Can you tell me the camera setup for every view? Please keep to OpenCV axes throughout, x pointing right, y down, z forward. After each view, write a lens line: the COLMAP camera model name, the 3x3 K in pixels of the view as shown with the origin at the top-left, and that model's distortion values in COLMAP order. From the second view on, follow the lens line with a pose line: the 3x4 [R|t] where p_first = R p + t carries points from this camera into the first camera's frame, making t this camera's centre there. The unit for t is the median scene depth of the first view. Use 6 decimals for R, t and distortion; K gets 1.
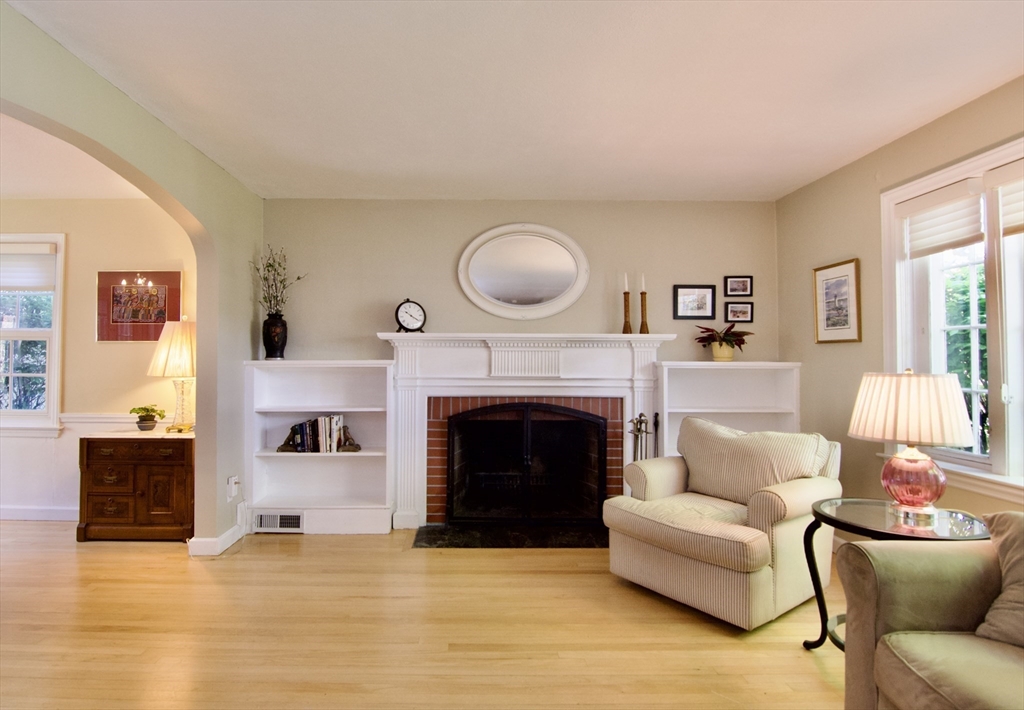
lens RADIAL K [[548.6, 0, 460.3], [0, 548.6, 339.1], [0, 0, 1]] dist [-0.018865, -0.004300]
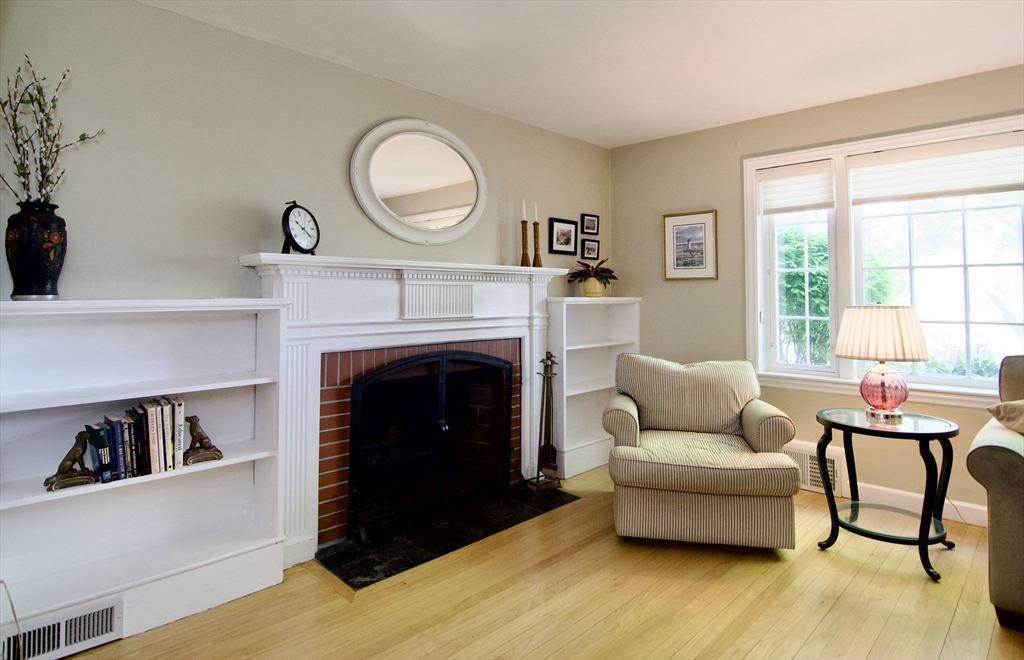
lens RADIAL K [[570.3, 0, 484.8], [0, 570.3, 269.7], [0, 0, 1]] dist [-0.026898, -0.002731]
pose [[0.710740, 0.027111, 0.702932, -0.411789], [-0.023249, 0.999616, -0.015046, 0.010678], [-0.703071, -0.005649, 0.711098, 0.385127]]
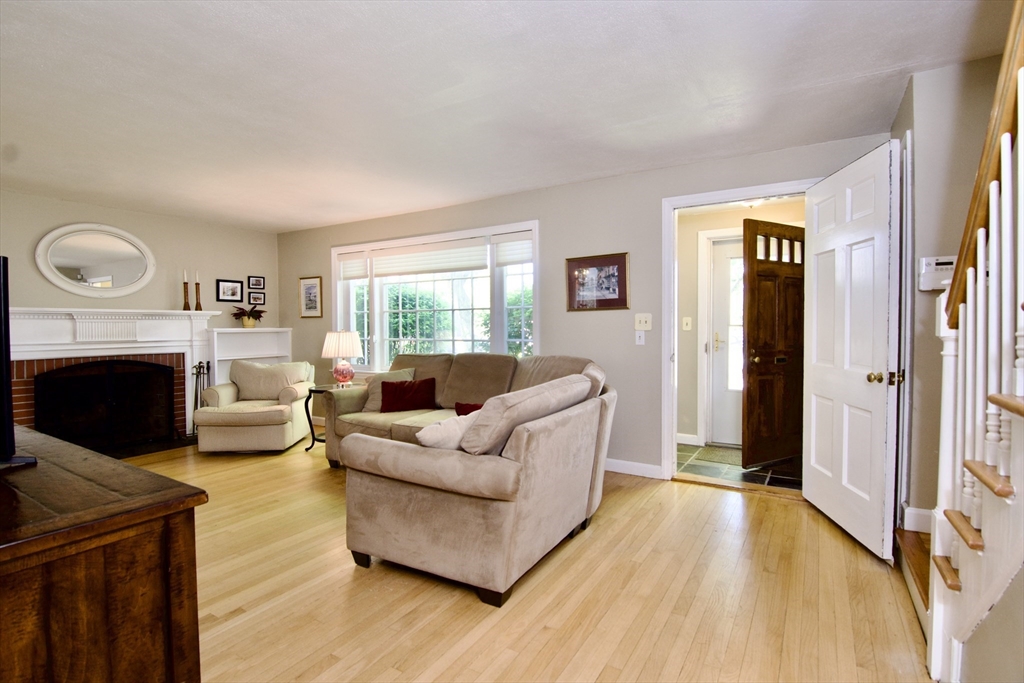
lens RADIAL K [[502.3, 0, 524.6], [0, 502.3, 339.2], [0, 0, 1]] dist [-0.016814, -0.007424]
pose [[0.498041, -0.032049, 0.866561, -0.428999], [-0.022935, 0.998480, 0.050109, -0.020695], [-0.866850, -0.044831, 0.496550, -0.497463]]
